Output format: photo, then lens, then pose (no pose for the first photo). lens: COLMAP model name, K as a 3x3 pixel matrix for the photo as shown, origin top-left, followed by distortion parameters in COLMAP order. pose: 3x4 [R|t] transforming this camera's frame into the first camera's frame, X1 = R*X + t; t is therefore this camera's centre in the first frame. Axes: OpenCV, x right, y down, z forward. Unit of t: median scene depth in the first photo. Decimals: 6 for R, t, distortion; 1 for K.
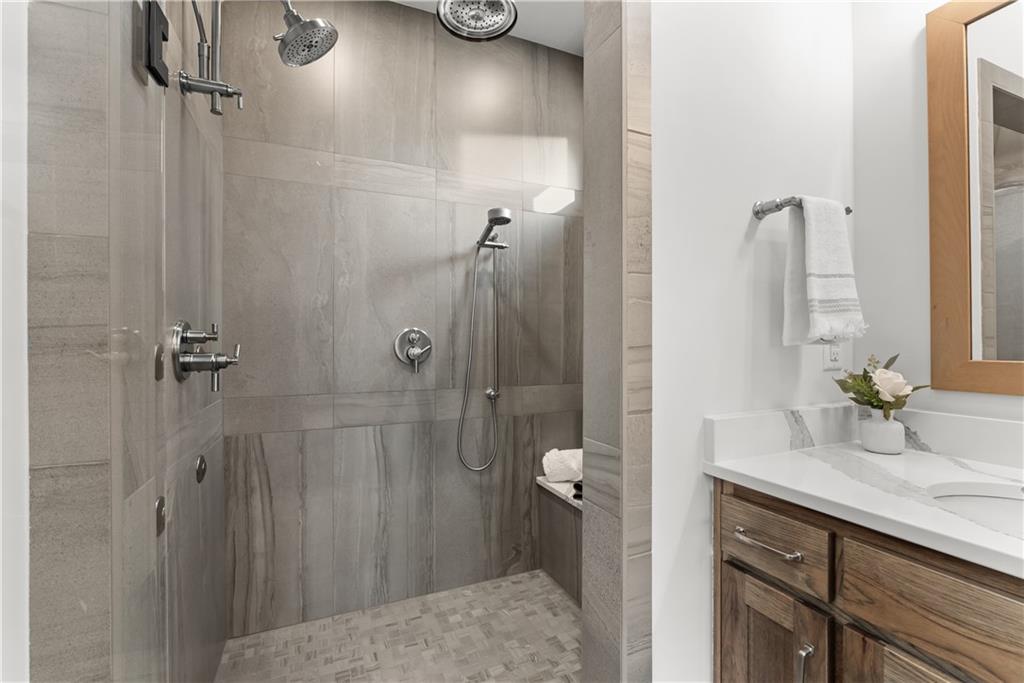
lens RADIAL K [[463.0, 0, 514.8], [0, 463.0, 340.4], [0, 0, 1]] dist [-0.014227, 0.000423]
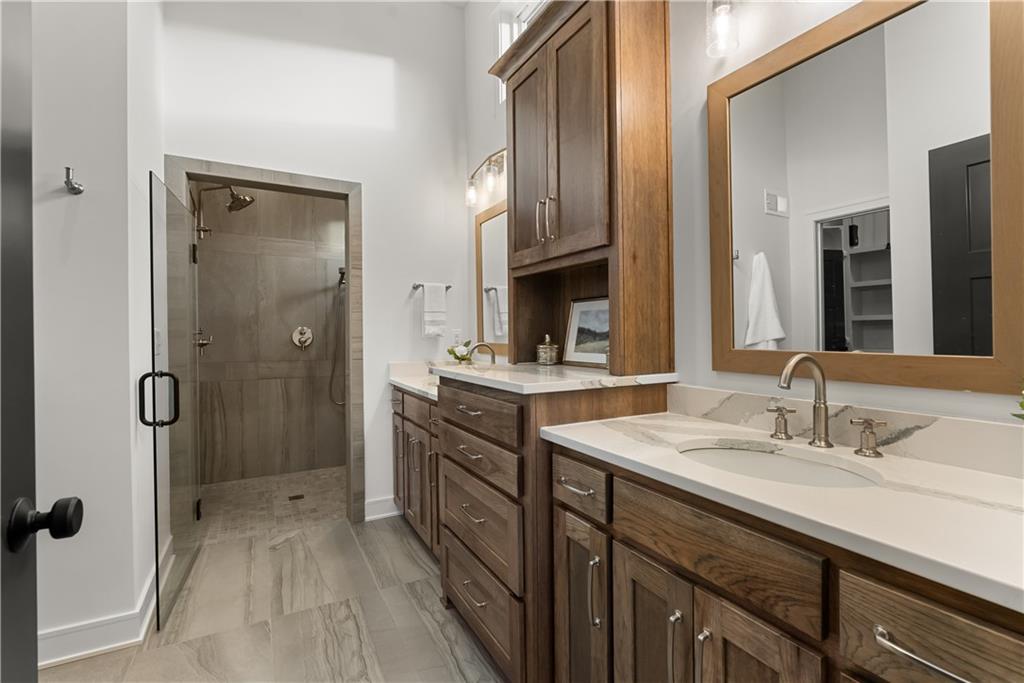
lens RADIAL K [[463.0, 0, 508.7], [0, 463.0, 341.7], [0, 0, 1]] dist [-0.014227, 0.000423]
pose [[0.996687, 0.002336, 0.081294, 0.495465], [-0.004156, 0.999744, 0.022226, -0.014151], [-0.081222, -0.022490, 0.996442, -1.004048]]
